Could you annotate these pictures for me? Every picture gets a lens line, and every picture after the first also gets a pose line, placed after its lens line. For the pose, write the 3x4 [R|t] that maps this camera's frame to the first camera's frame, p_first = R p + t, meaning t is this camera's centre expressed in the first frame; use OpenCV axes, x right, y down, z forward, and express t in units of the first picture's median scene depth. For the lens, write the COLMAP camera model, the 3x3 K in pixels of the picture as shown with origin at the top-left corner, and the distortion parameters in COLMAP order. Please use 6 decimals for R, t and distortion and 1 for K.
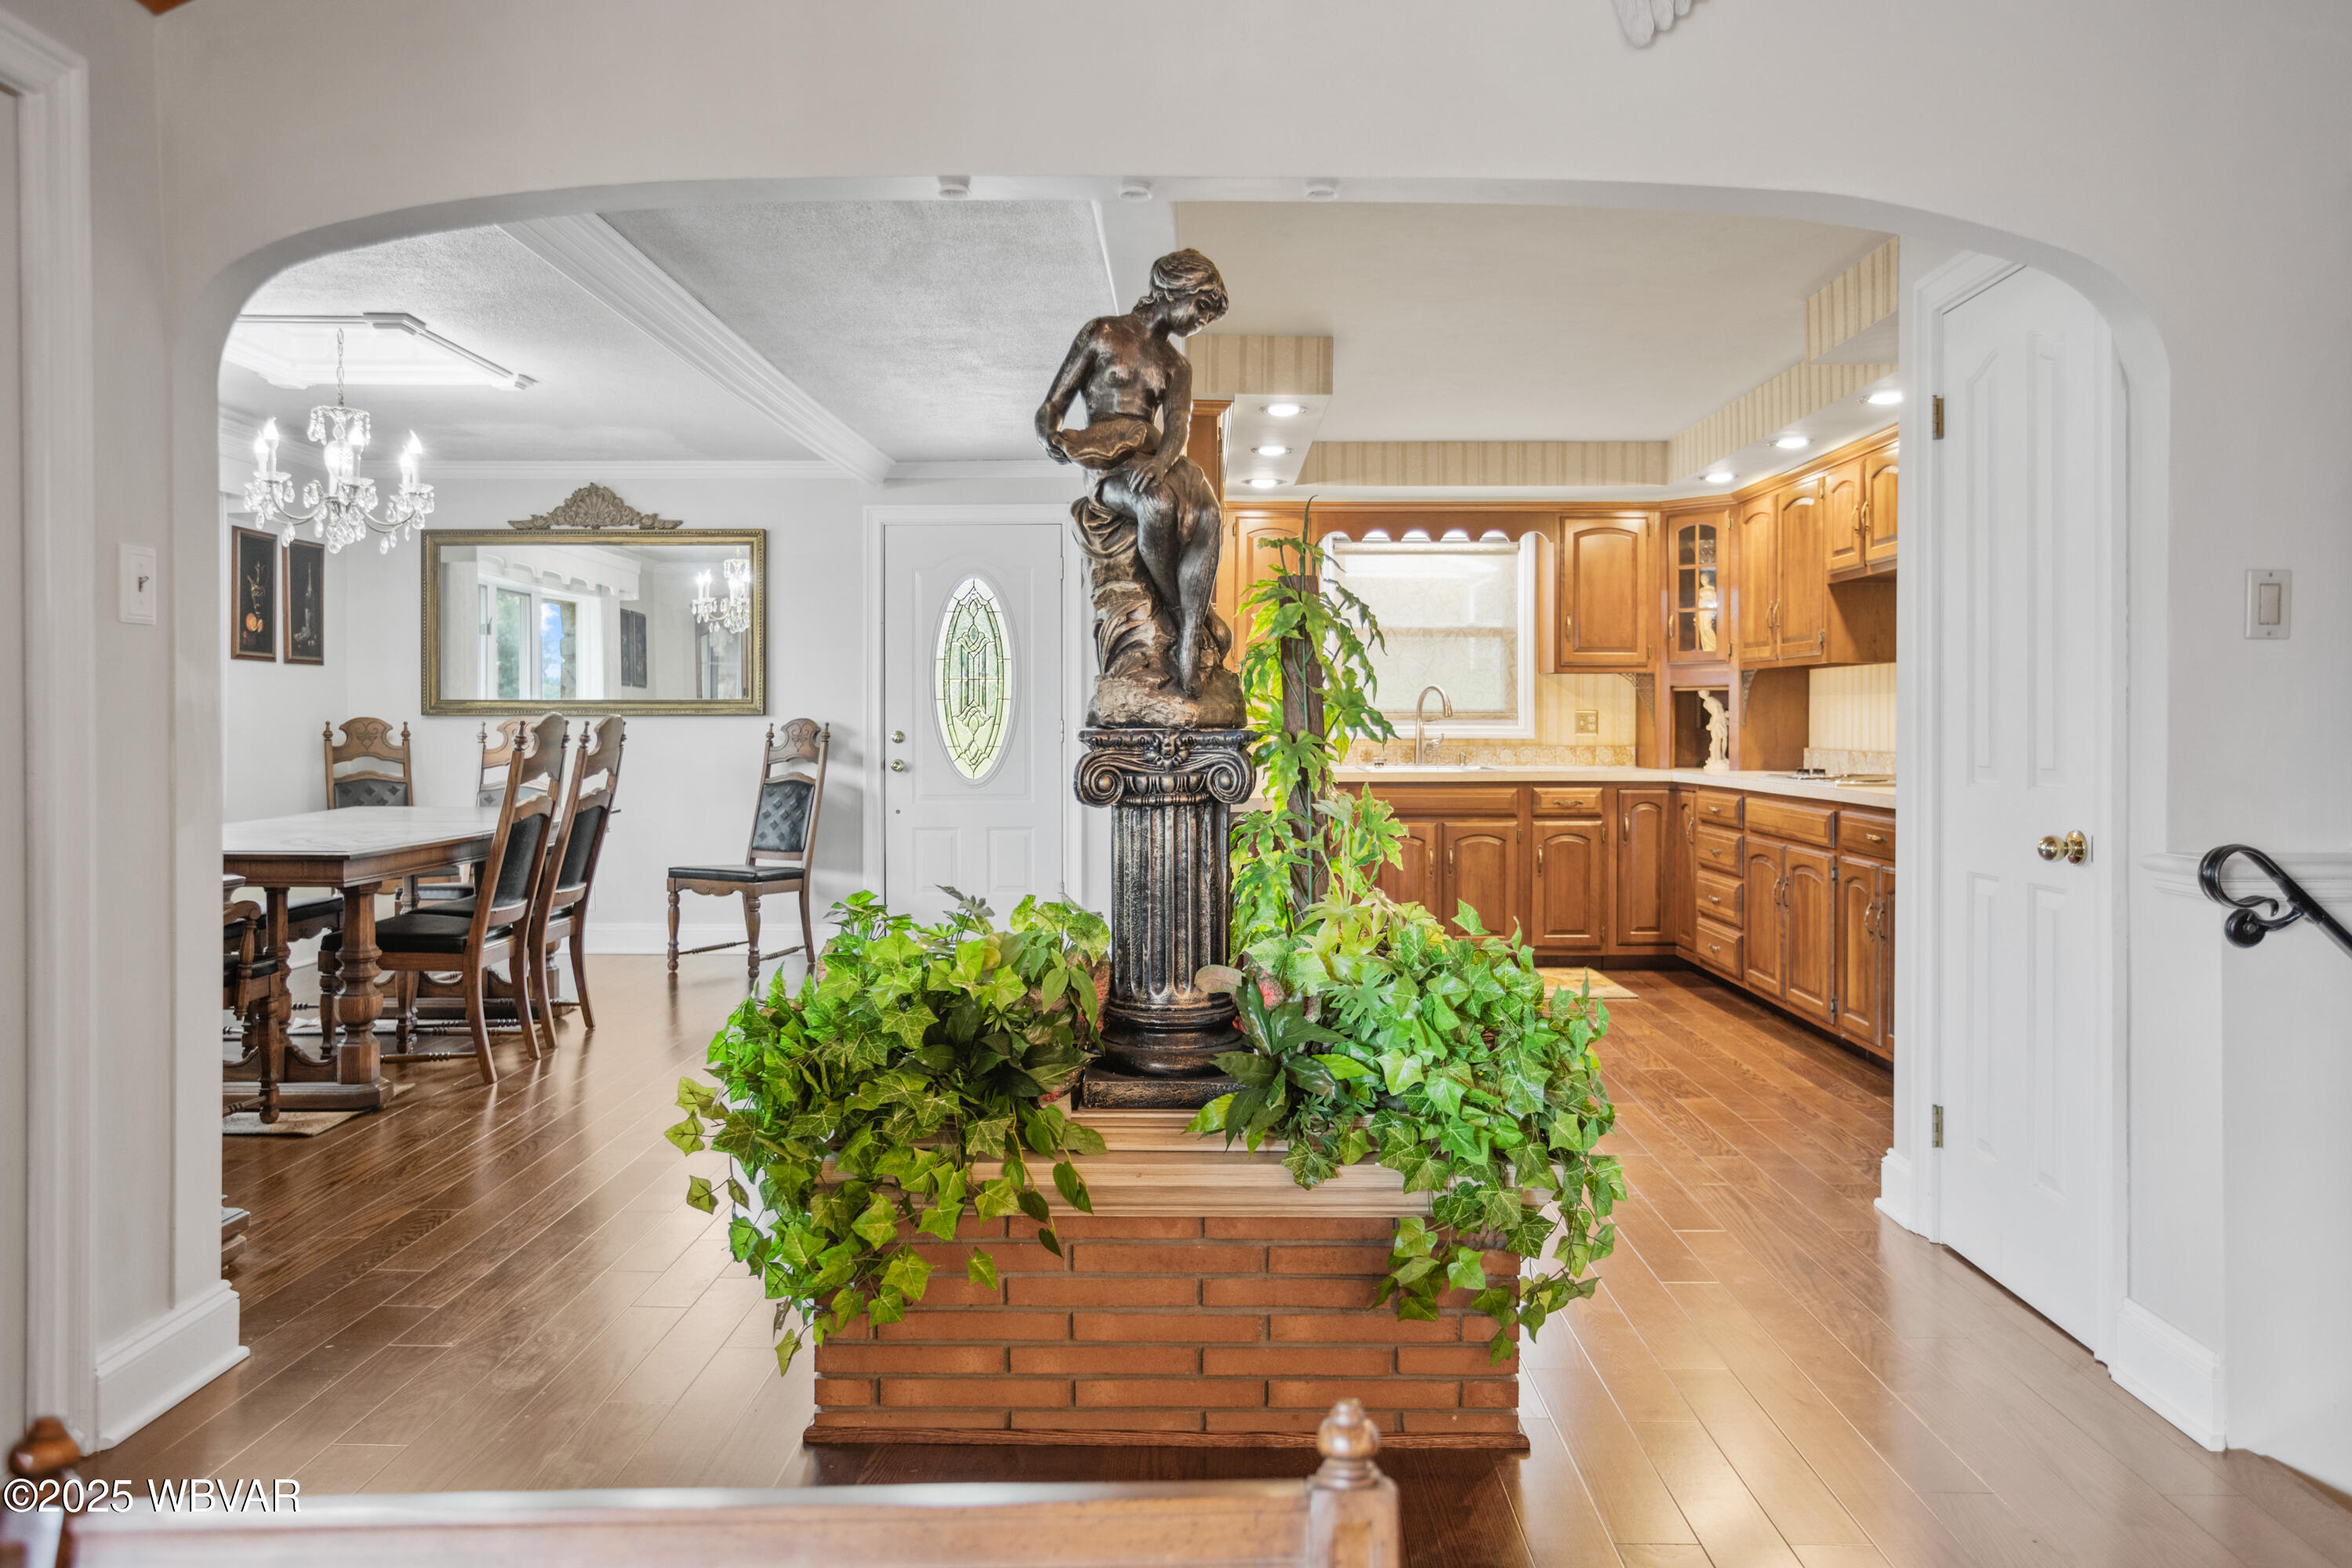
lens RADIAL K [[1563.3, 0, 1192.1], [0, 1563.3, 727.9], [0, 0, 1]] dist [-0.011407, 0.001457]
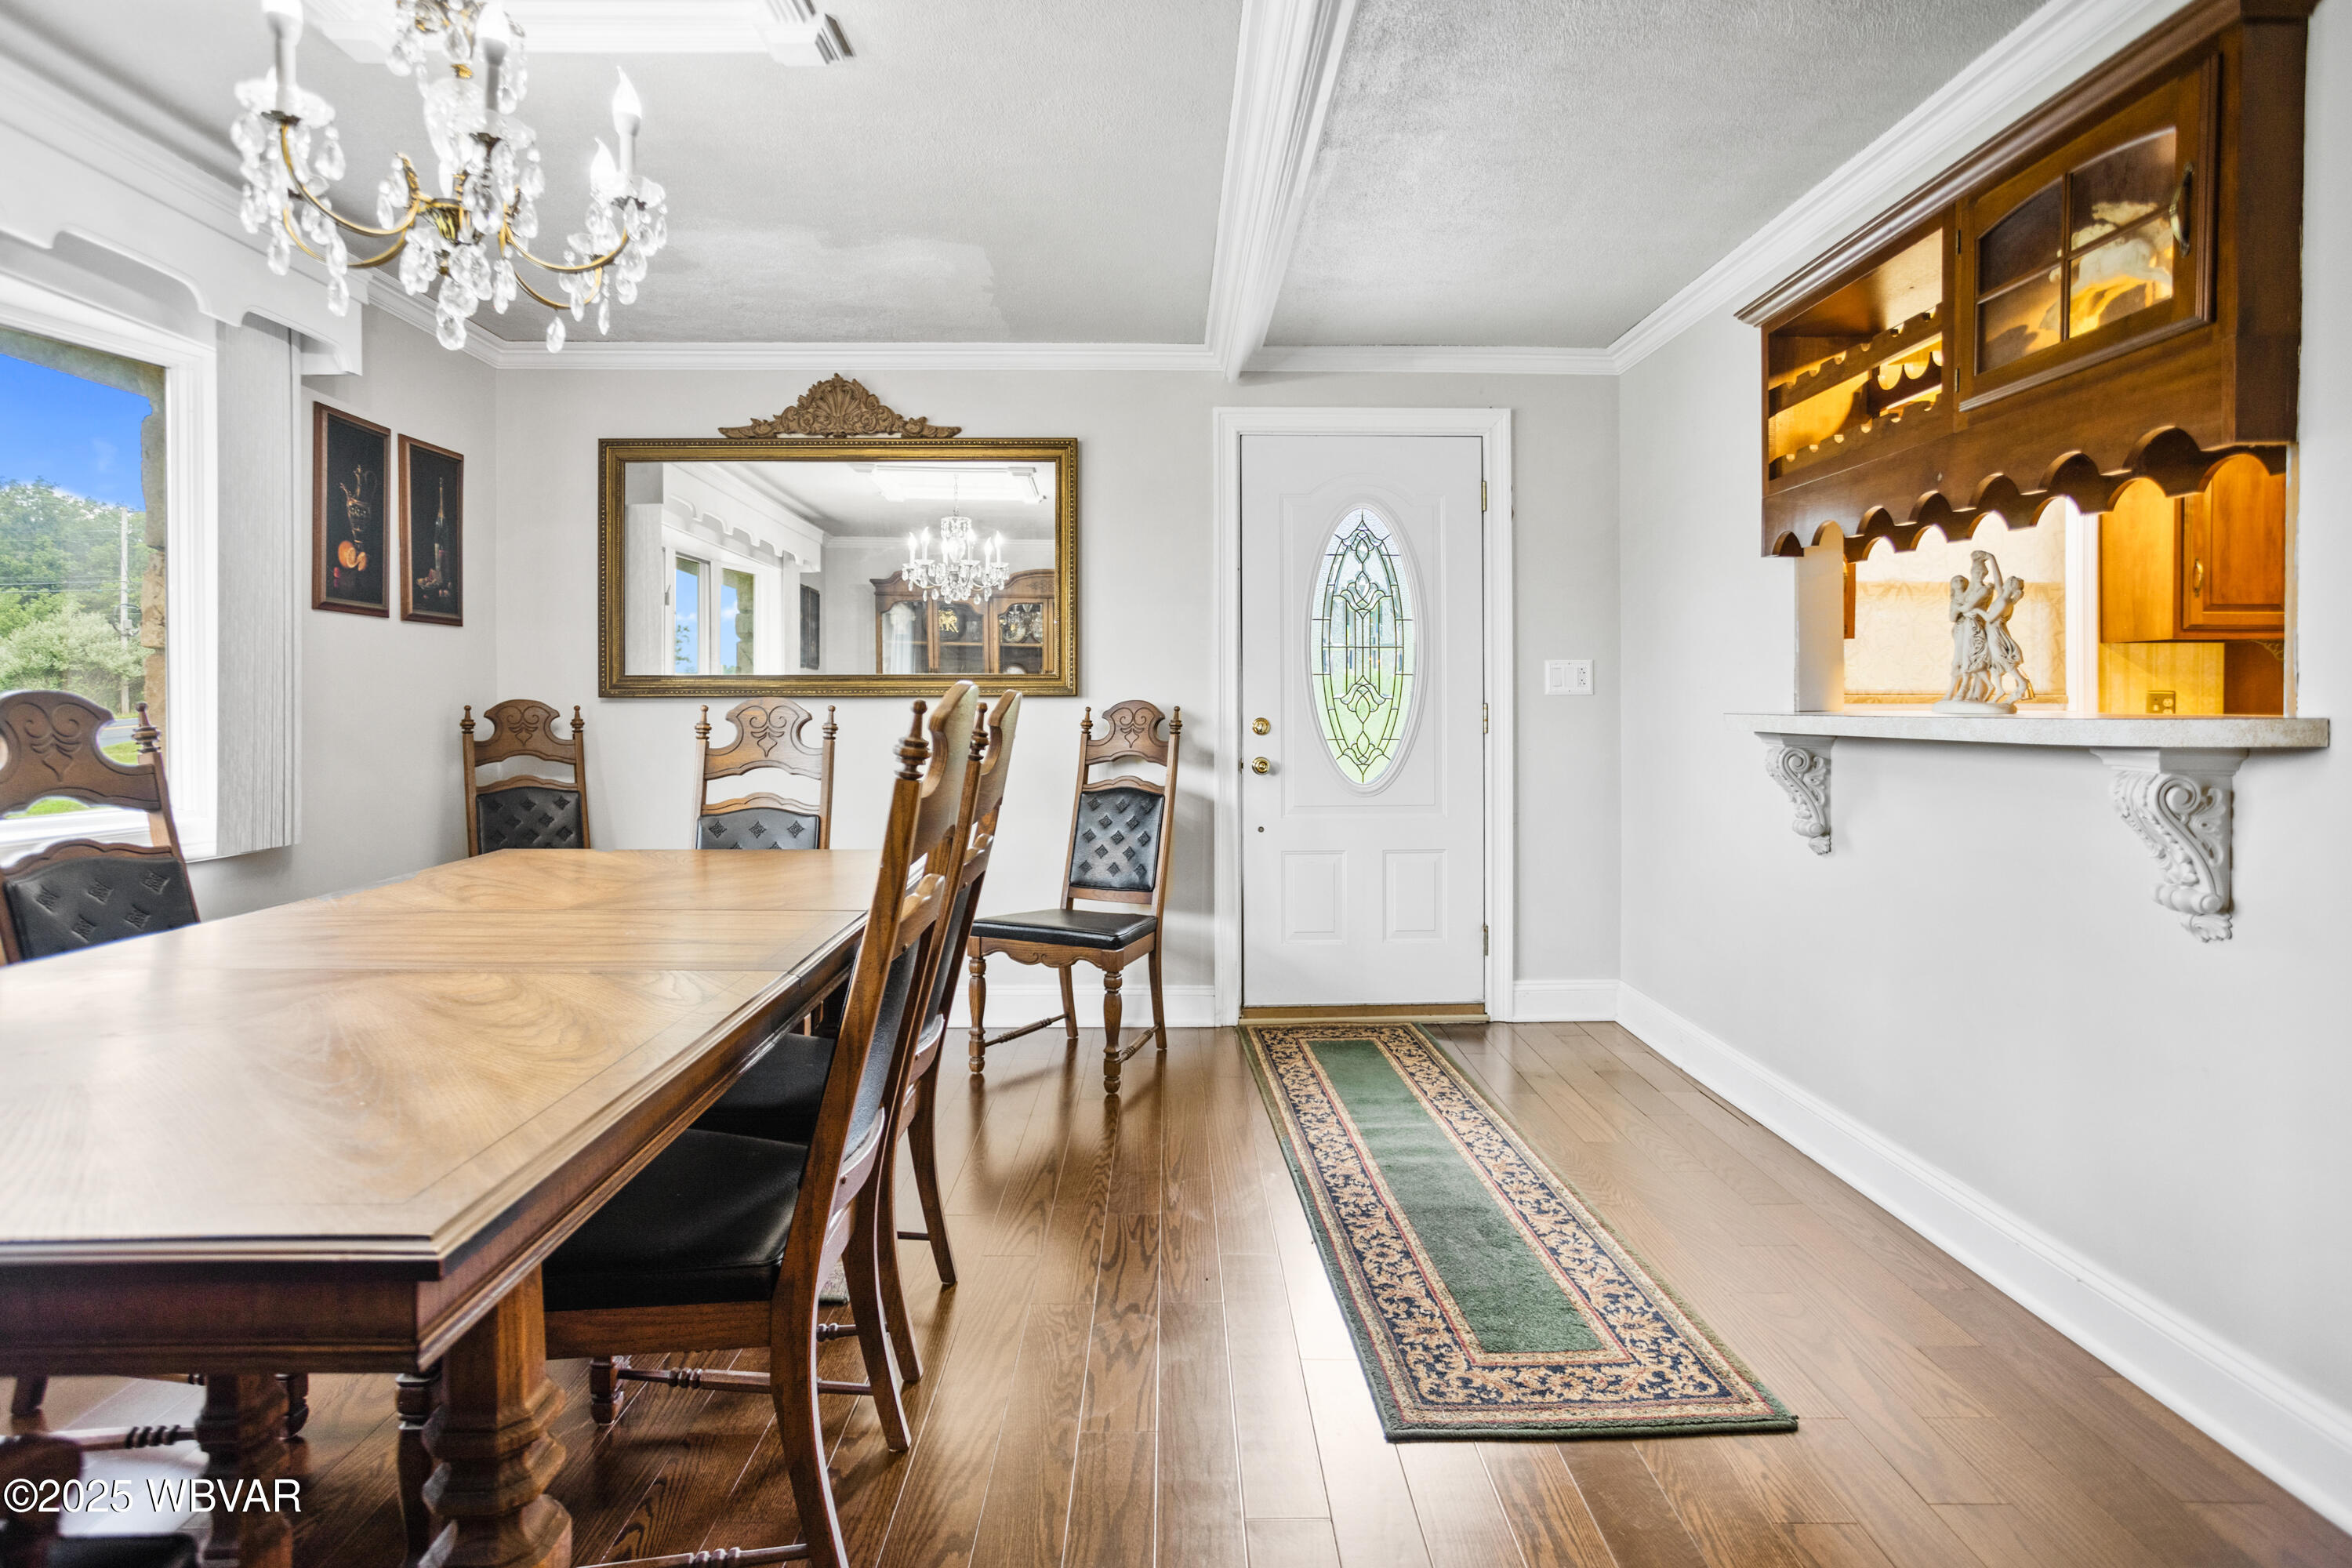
lens RADIAL K [[1195.3, 0, 1191.1], [0, 1195.3, 720.3], [0, 0, 1]] dist [-0.048881, 0.022788]
pose [[0.999658, -0.000737, 0.026125, -0.245307], [0.000539, 0.999971, 0.007582, -0.001400], [-0.026130, -0.007565, 0.999630, 0.465991]]
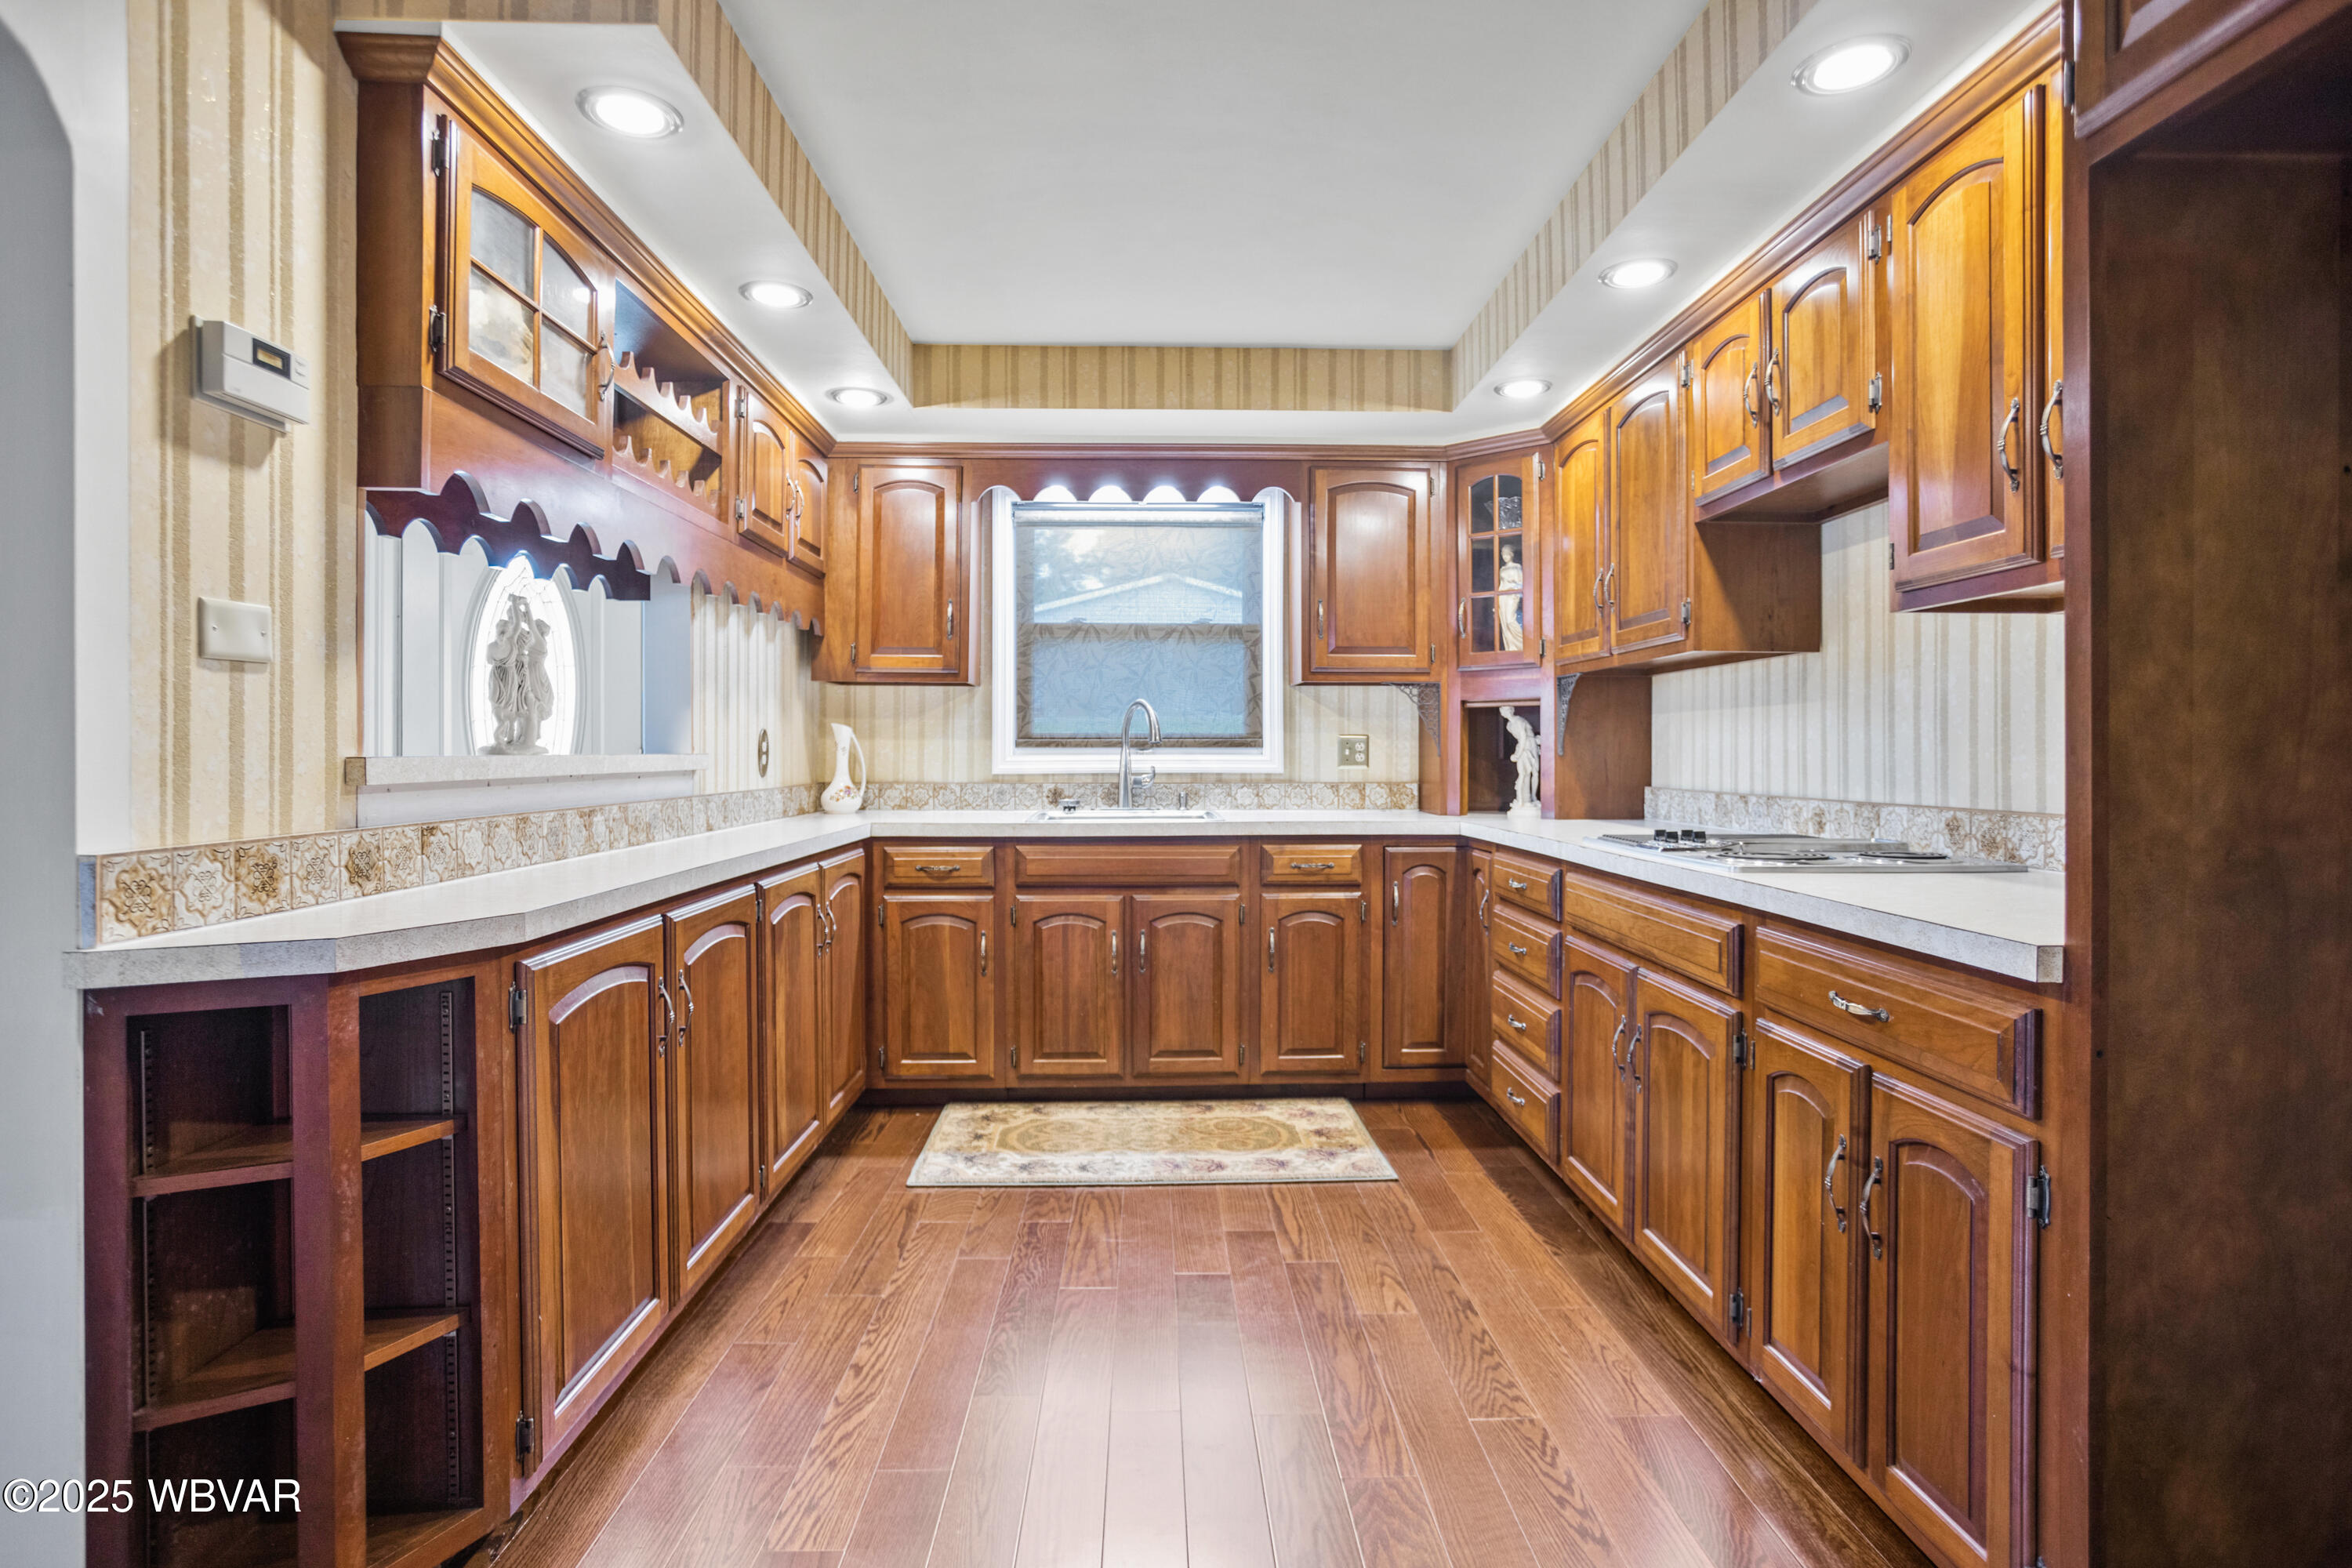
lens RADIAL K [[1193.0, 0, 1172.6], [0, 1193.0, 744.7], [0, 0, 1]] dist [-0.053861, 0.033164]
pose [[0.999718, 0.000518, 0.023752, 0.160197], [-0.000241, 0.999932, -0.011669, 0.000035], [-0.023757, 0.011660, 0.999650, 0.454396]]
